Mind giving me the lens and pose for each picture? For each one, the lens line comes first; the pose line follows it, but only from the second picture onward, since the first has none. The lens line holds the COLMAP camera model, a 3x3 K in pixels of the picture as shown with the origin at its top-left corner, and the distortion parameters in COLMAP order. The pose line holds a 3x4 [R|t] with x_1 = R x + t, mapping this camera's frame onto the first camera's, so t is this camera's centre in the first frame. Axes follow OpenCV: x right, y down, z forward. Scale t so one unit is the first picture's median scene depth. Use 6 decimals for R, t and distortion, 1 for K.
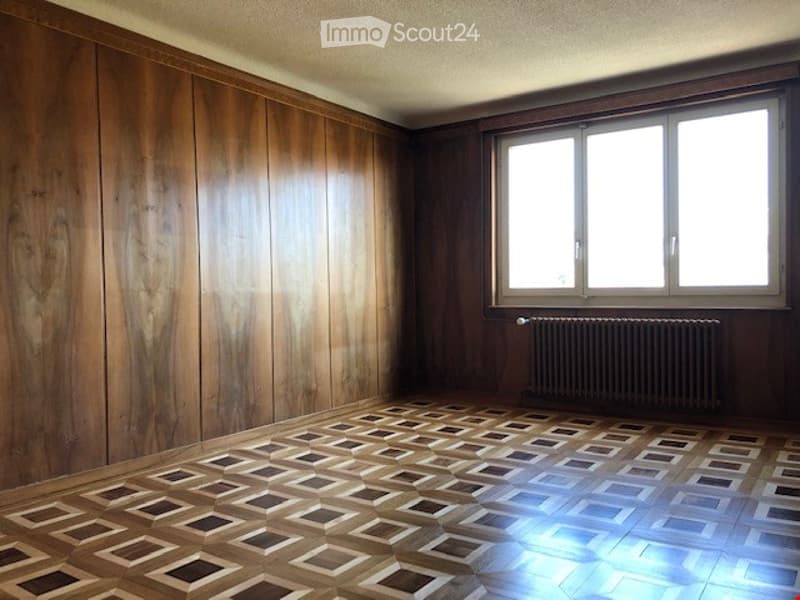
lens RADIAL K [[564.2, 0, 400.0], [0, 564.2, 300.0], [0, 0, 1]] dist [0.003529, -0.001861]
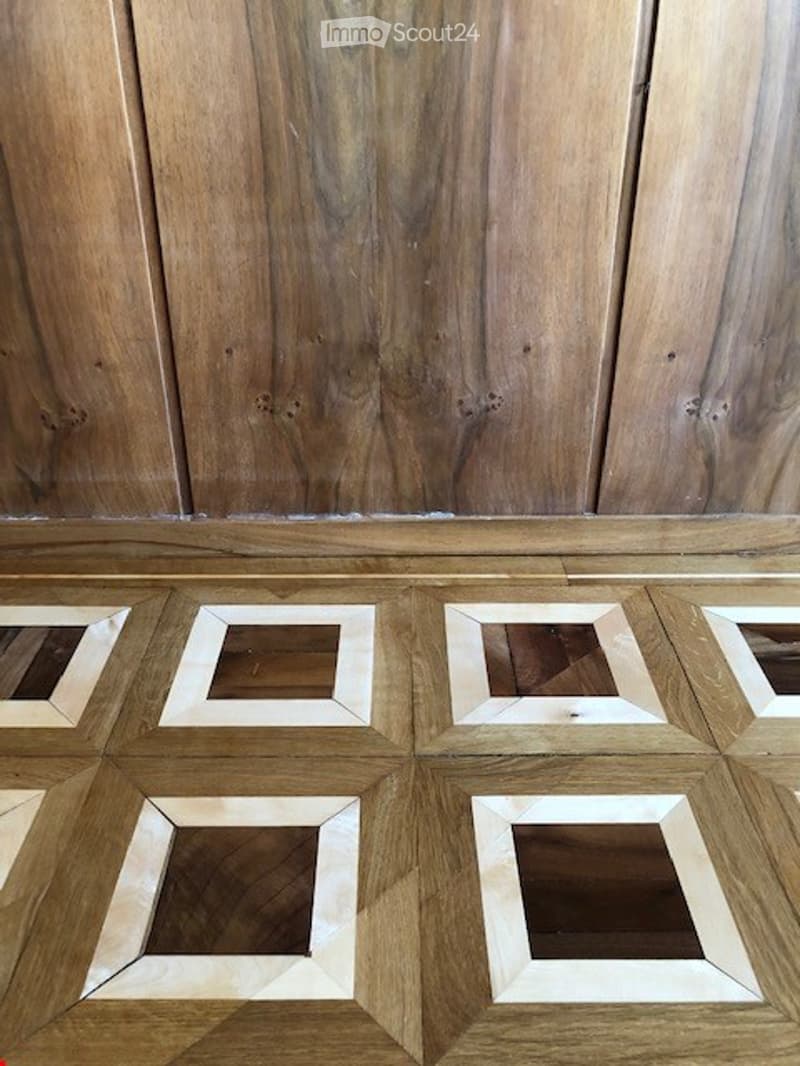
lens RADIAL K [[899.7, 0, 399.1], [0, 899.7, 546.5], [0, 0, 1]] dist [0.003712, -0.003115]
pose [[0.547396, 0.426107, -0.720271, -0.257978], [-0.015393, 0.865650, 0.500413, 0.088133], [0.836732, -0.262837, 0.480413, 0.754035]]
